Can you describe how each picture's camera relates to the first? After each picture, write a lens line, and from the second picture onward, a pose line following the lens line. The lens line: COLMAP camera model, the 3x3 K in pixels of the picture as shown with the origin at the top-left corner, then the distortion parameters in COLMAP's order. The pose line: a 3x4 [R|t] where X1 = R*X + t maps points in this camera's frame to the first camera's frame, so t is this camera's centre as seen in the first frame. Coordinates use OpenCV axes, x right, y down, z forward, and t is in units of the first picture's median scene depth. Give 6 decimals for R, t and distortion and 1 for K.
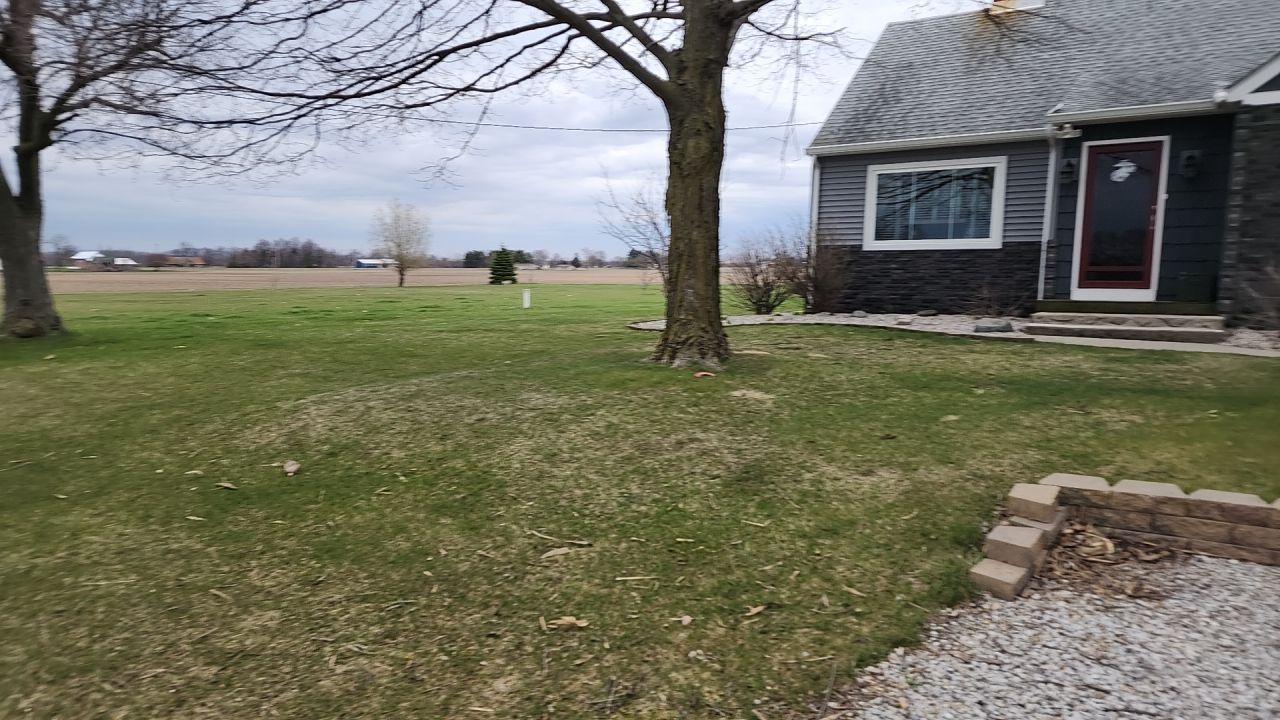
lens RADIAL K [[821.6, 0, 645.9], [0, 821.6, 340.9], [0, 0, 1]] dist [0.081479, -0.081128]
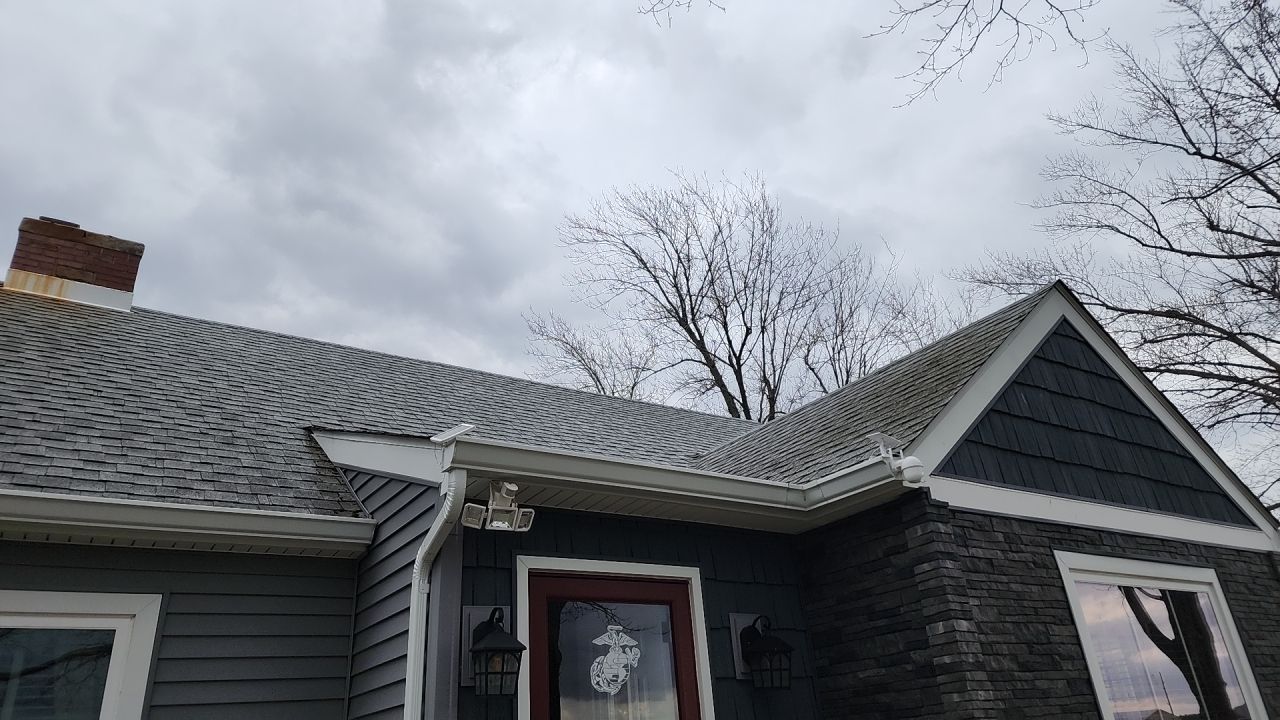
lens RADIAL K [[848.2, 0, 609.0], [0, 848.2, 346.4], [0, 0, 1]] dist [0.093330, -0.085205]
pose [[0.382118, 0.386084, 0.839598, 0.246016], [0.162624, 0.866272, -0.472363, -0.154152], [-0.909692, 0.317037, 0.268232, 0.887613]]
